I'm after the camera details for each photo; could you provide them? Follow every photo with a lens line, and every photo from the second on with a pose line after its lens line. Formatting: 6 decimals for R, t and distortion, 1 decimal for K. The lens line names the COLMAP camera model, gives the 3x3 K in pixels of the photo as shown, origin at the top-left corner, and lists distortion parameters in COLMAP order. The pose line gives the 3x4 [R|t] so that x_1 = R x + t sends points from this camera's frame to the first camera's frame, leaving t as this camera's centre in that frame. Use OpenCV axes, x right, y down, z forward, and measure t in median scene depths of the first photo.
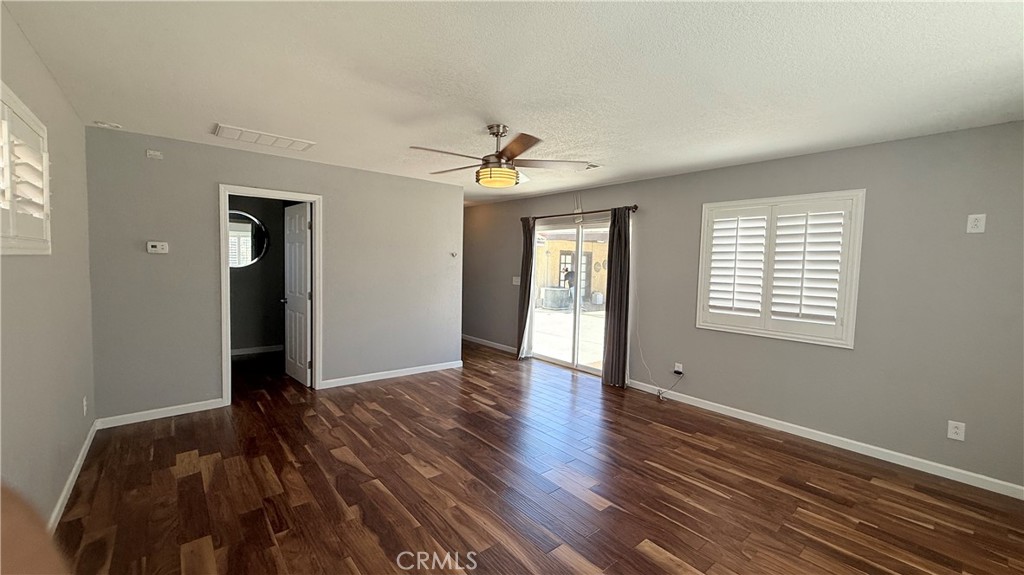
lens RADIAL K [[406.6, 0, 508.1], [0, 406.6, 285.4], [0, 0, 1]] dist [0.001850, -0.000037]
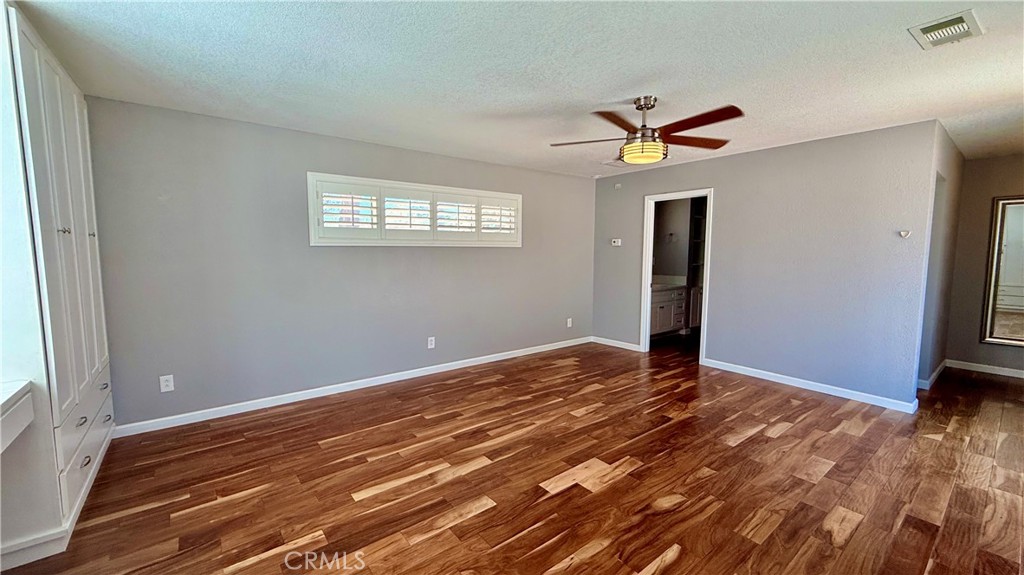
lens RADIAL K [[406.6, 0, 508.6], [0, 406.6, 288.7], [0, 0, 1]] dist [0.001850, -0.000037]
pose [[-0.033318, 0.066804, -0.997210, 0.814125], [-0.058294, 0.995935, 0.068667, 0.006042], [0.997743, 0.060419, -0.029288, 0.631352]]
